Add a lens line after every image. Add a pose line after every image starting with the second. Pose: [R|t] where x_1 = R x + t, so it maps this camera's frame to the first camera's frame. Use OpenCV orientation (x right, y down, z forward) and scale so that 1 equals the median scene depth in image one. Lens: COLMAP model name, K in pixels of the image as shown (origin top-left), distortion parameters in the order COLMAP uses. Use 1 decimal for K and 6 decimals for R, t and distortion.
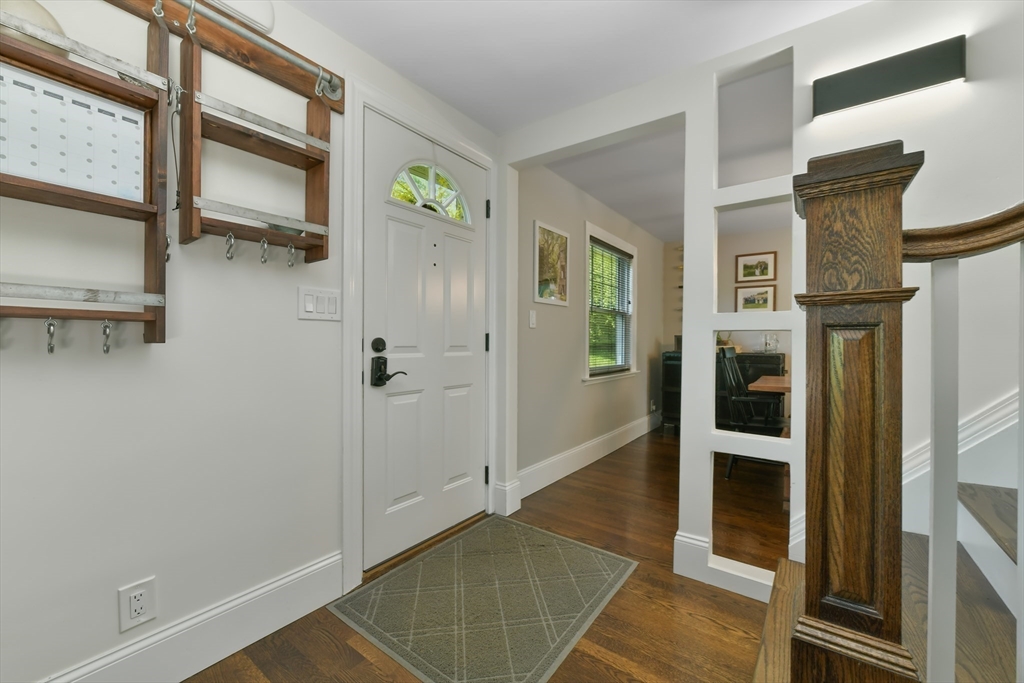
lens RADIAL K [[409.9, 0, 512.9], [0, 409.9, 341.0], [0, 0, 1]] dist [0.003792, 0.000171]
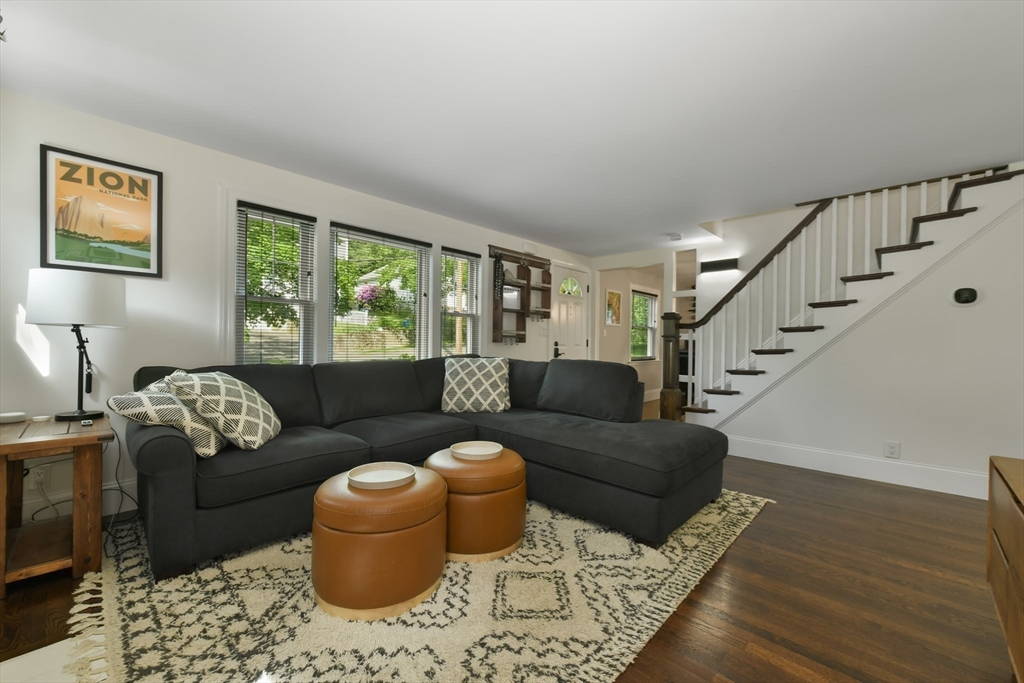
lens RADIAL K [[409.9, 0, 513.5], [0, 409.9, 343.6], [0, 0, 1]] dist [0.003792, 0.000171]
pose [[0.993891, 0.004897, -0.110262, -0.225407], [-0.004890, 0.999988, 0.000334, 0.006474], [0.110262, 0.000207, 0.993903, -1.439298]]
